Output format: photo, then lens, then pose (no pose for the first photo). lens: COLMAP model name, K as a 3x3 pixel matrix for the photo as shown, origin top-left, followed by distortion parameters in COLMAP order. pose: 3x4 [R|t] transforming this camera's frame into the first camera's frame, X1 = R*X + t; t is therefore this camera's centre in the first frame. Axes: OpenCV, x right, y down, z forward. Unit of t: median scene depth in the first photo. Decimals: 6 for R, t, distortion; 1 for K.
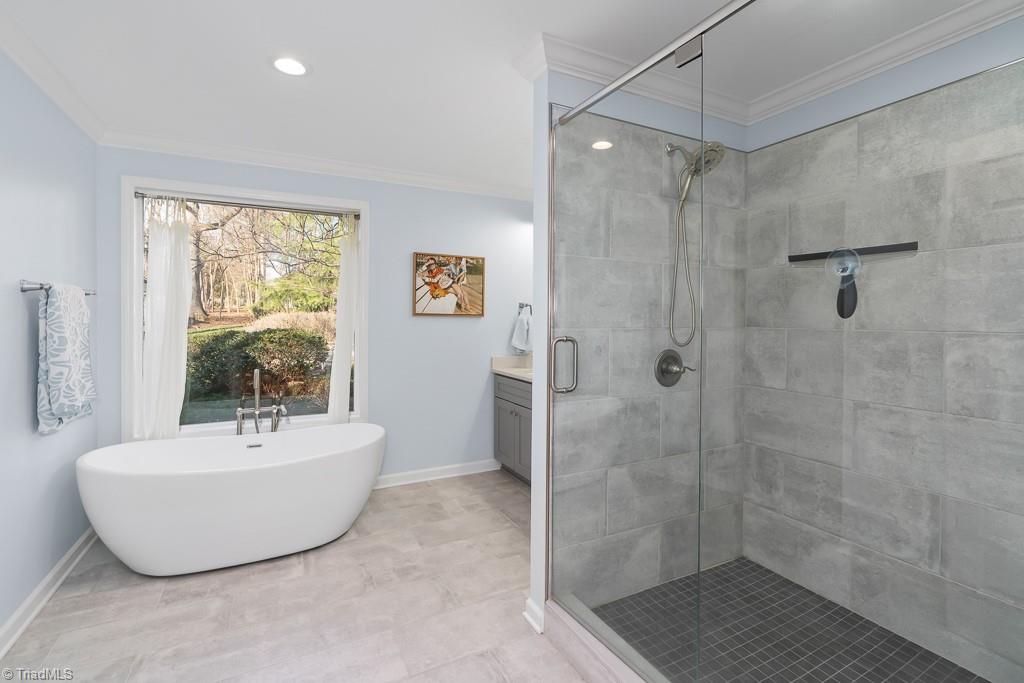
lens RADIAL K [[468.3, 0, 513.2], [0, 468.3, 333.3], [0, 0, 1]] dist [-0.003753, 0.001107]
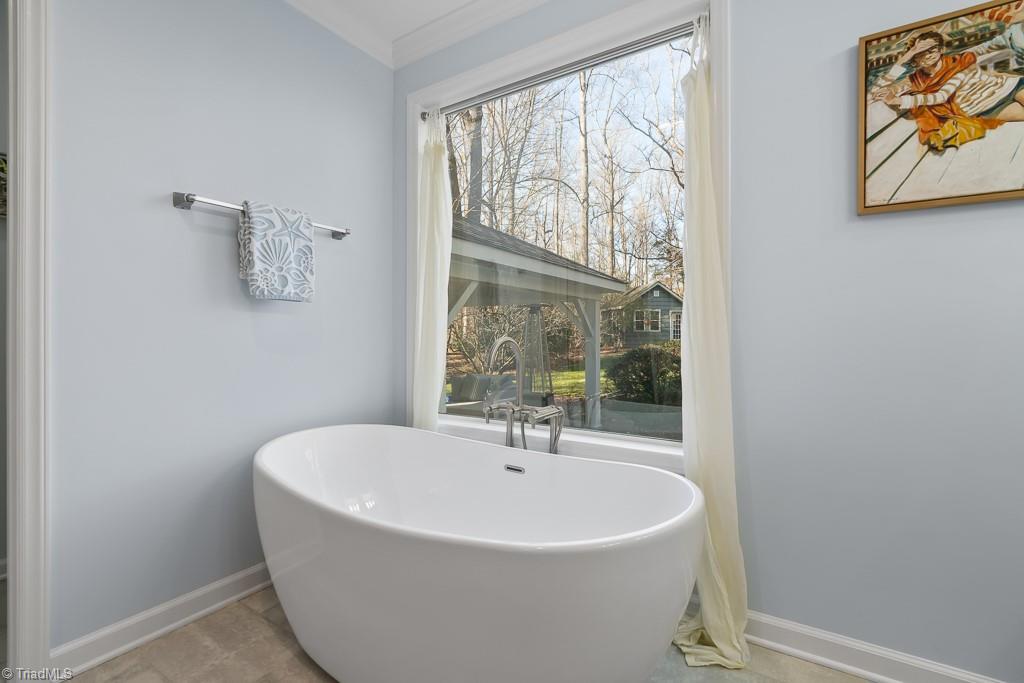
lens RADIAL K [[468.3, 0, 514.0], [0, 468.3, 333.9], [0, 0, 1]] dist [-0.003753, 0.001107]
pose [[0.495470, -0.004935, -0.868611, -0.029712], [-0.018564, 0.999695, -0.016269, 0.066155], [0.868427, 0.024186, 0.495227, 0.581556]]
